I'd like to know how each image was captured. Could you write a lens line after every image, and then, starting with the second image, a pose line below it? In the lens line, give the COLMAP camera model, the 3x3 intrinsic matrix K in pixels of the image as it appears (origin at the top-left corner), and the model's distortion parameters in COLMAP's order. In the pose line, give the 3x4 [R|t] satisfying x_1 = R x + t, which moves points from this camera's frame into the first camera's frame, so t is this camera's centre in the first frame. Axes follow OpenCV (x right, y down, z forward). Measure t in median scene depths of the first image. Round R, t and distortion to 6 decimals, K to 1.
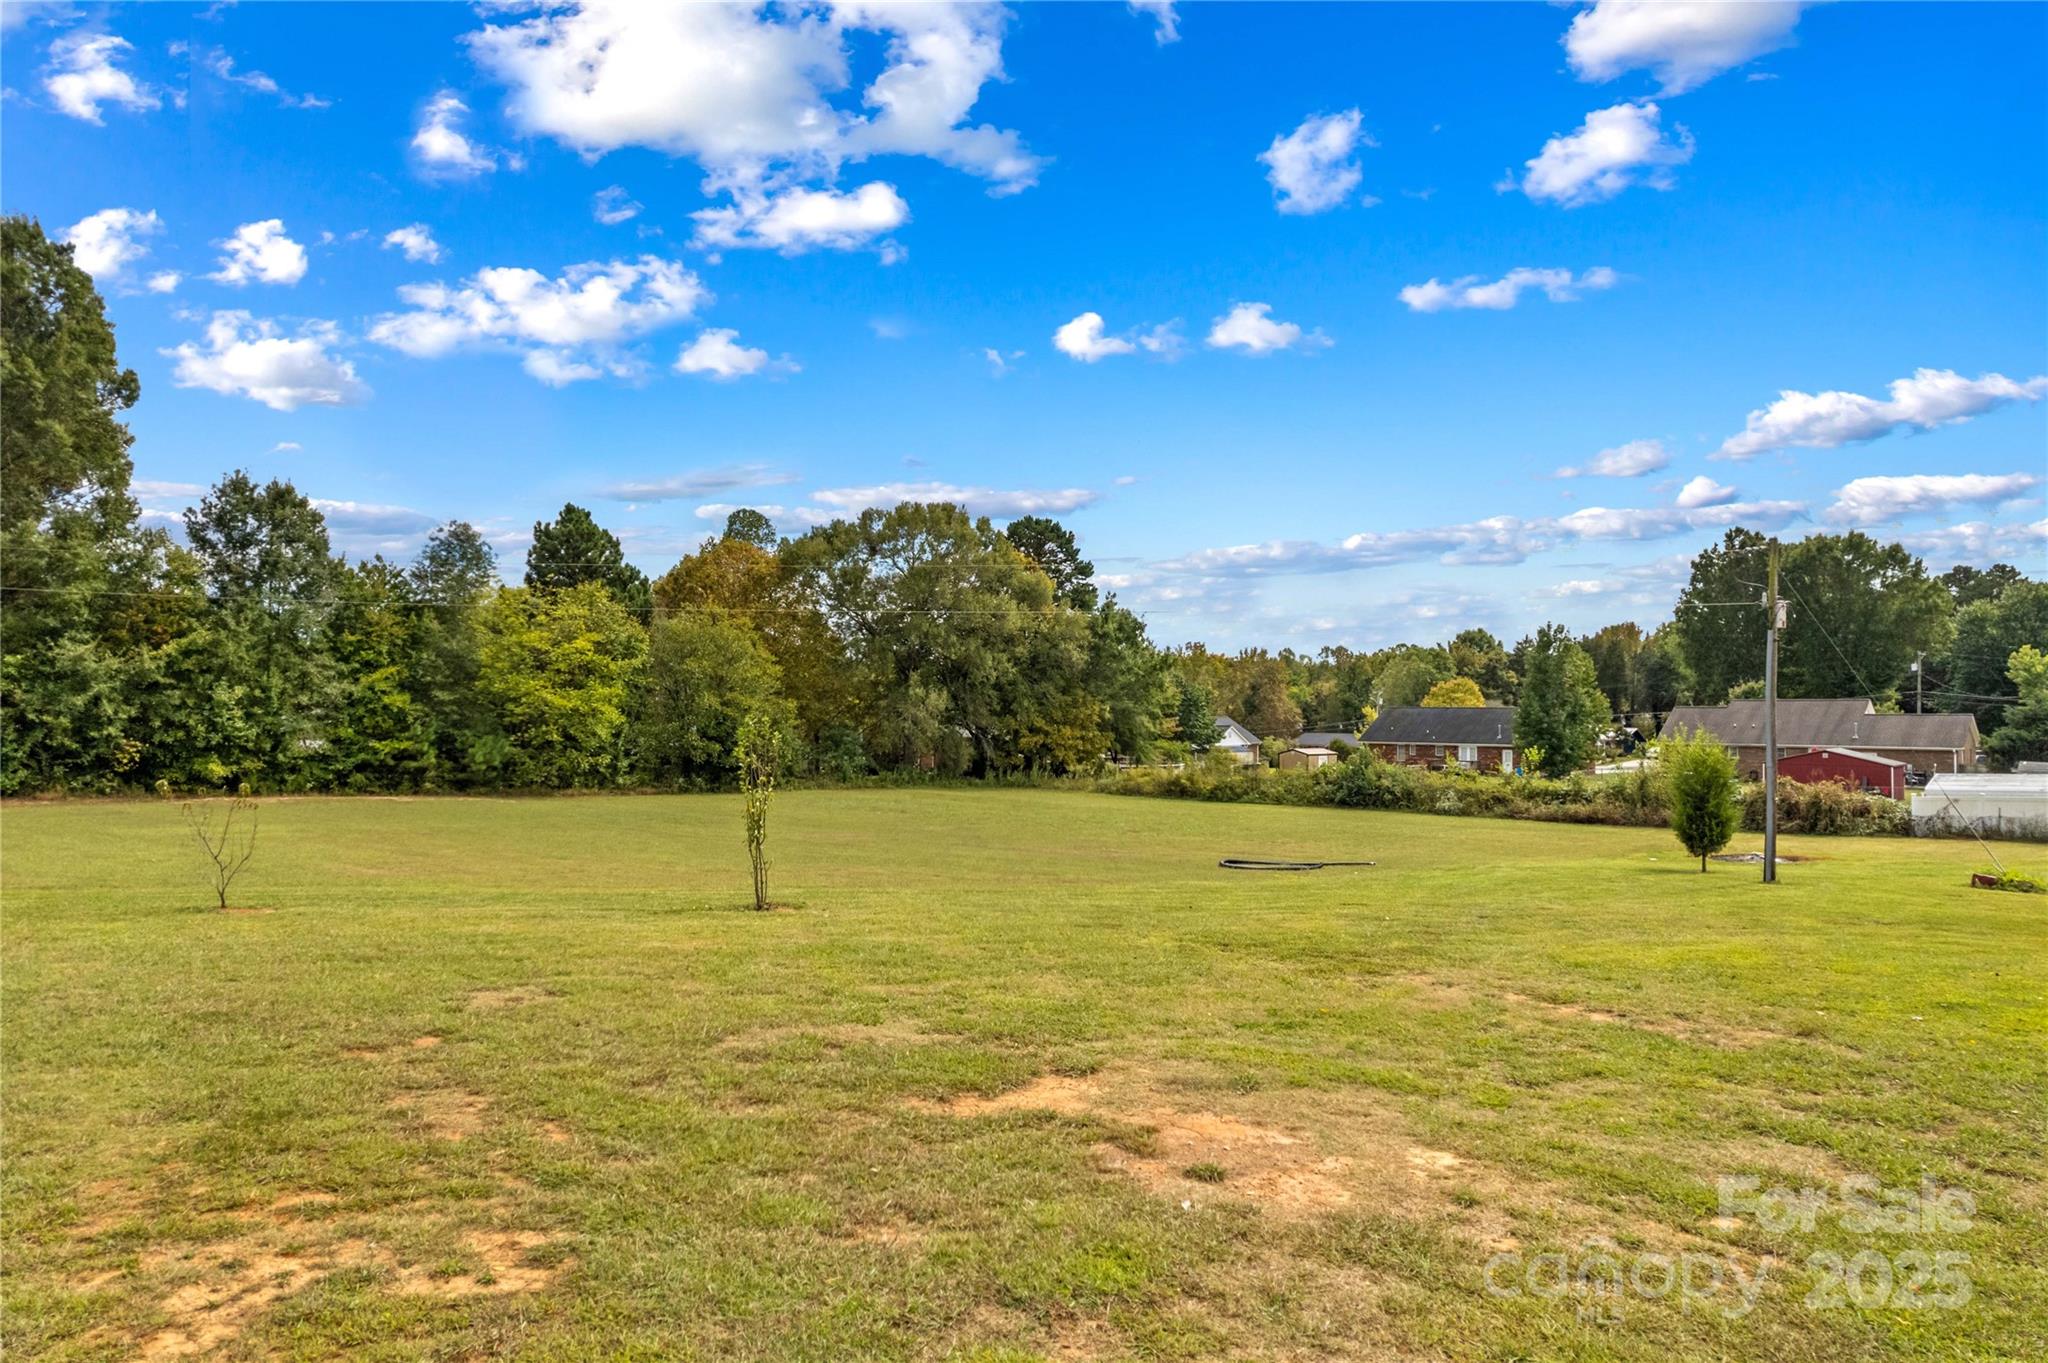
lens RADIAL K [[1295.7, 0, 1024.0], [0, 1295.7, 681.5], [0, 0, 1]] dist [0.001198, -0.000276]
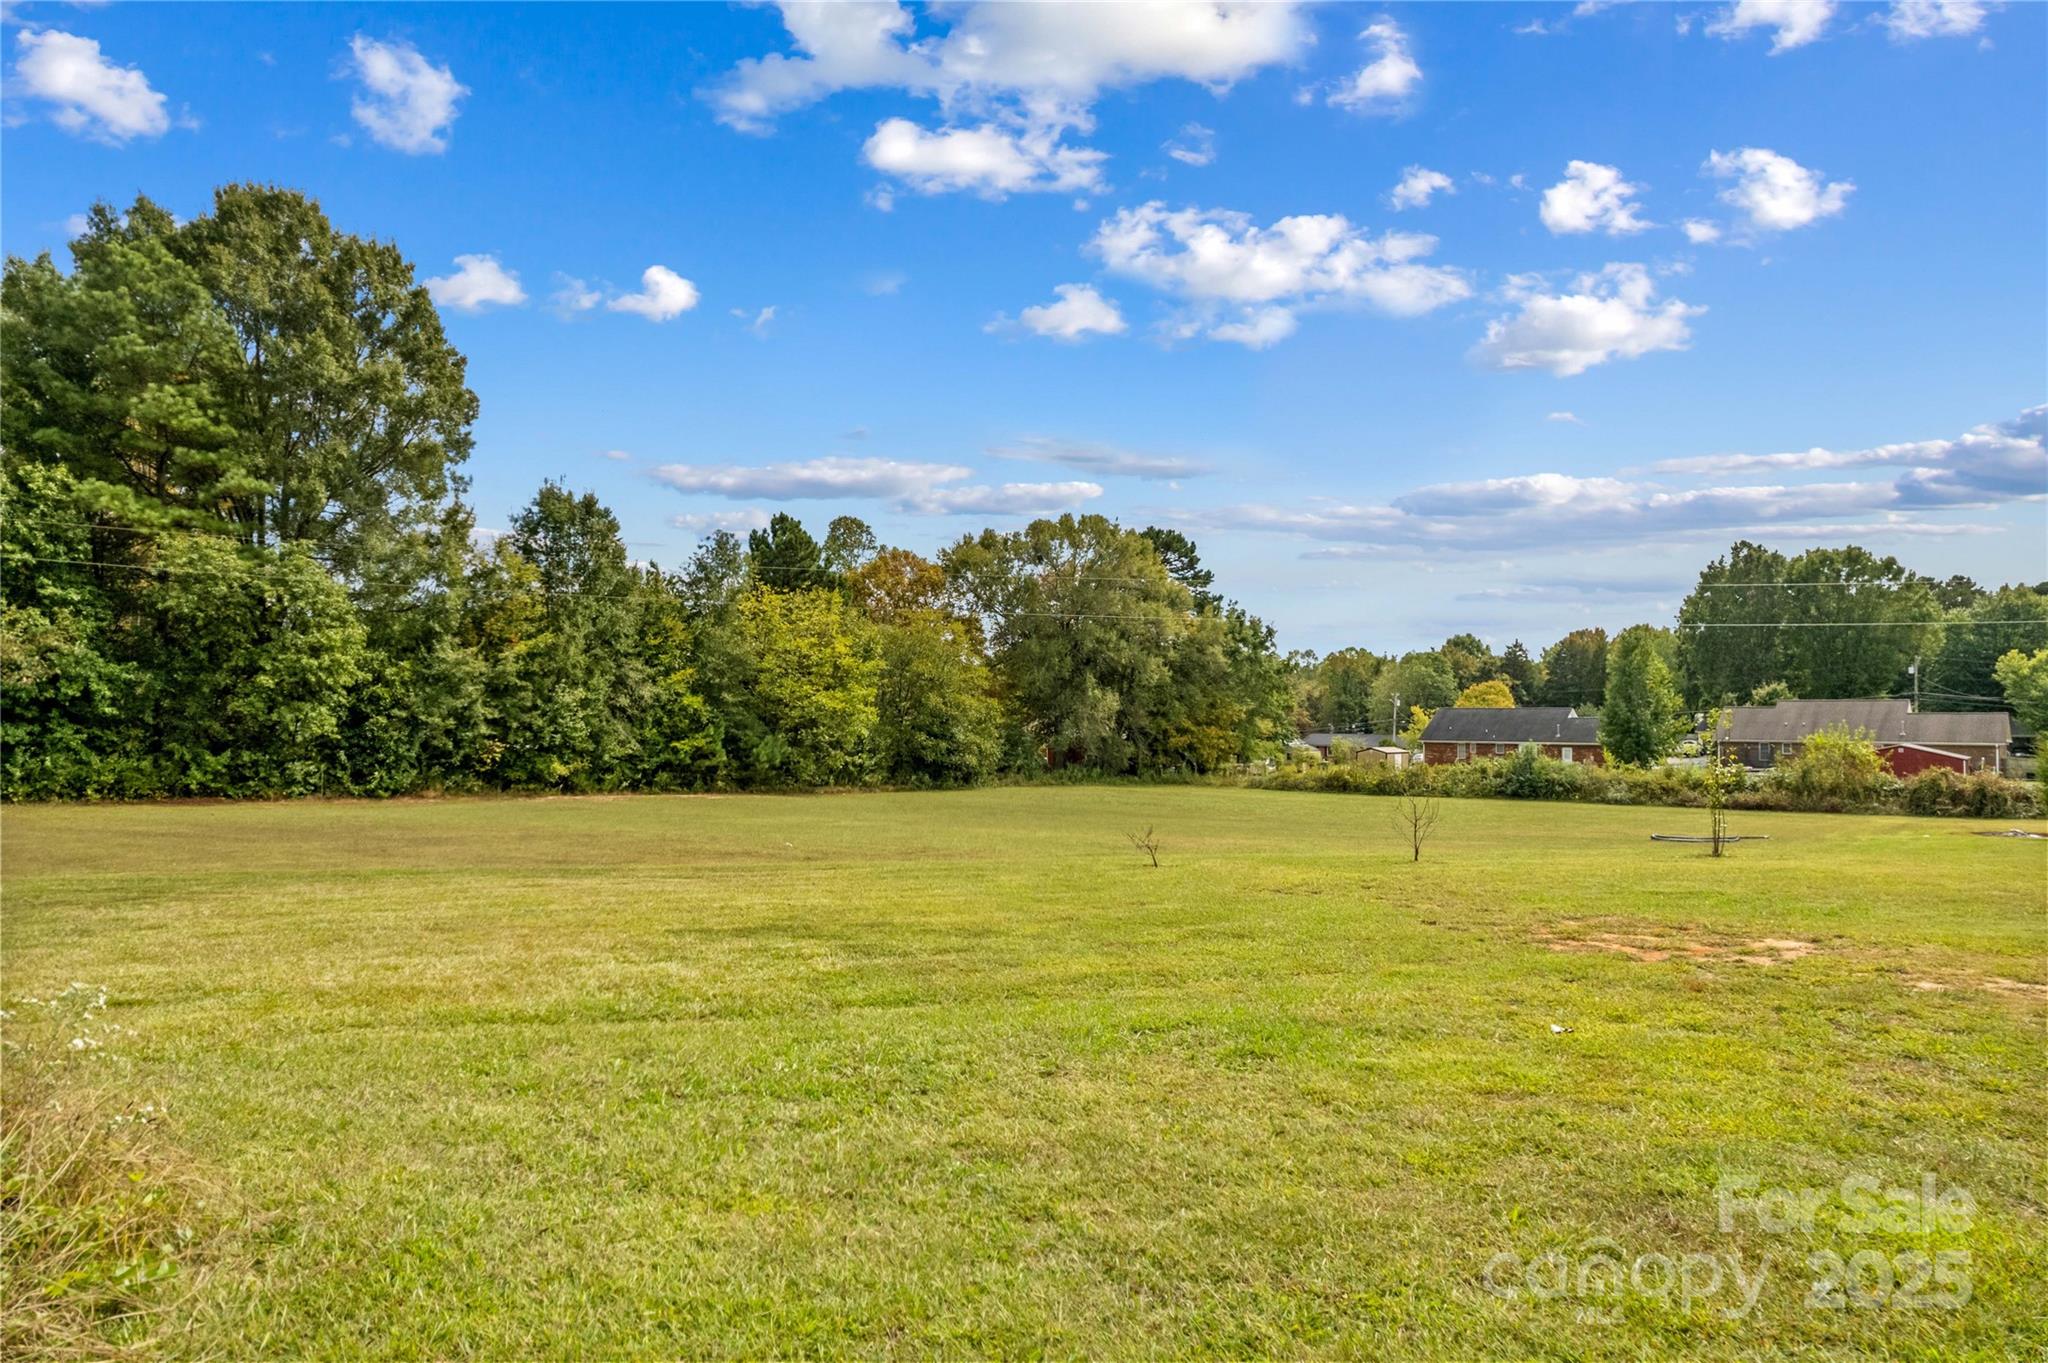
lens RADIAL K [[1295.7, 0, 1024.0], [0, 1295.7, 681.5], [0, 0, 1]] dist [0.001198, -0.000276]
pose [[0.996584, -0.001206, 0.082582, -0.283676], [0.001457, 0.999995, -0.002979, 0.001294], [-0.082578, 0.003089, 0.996580, -0.055957]]
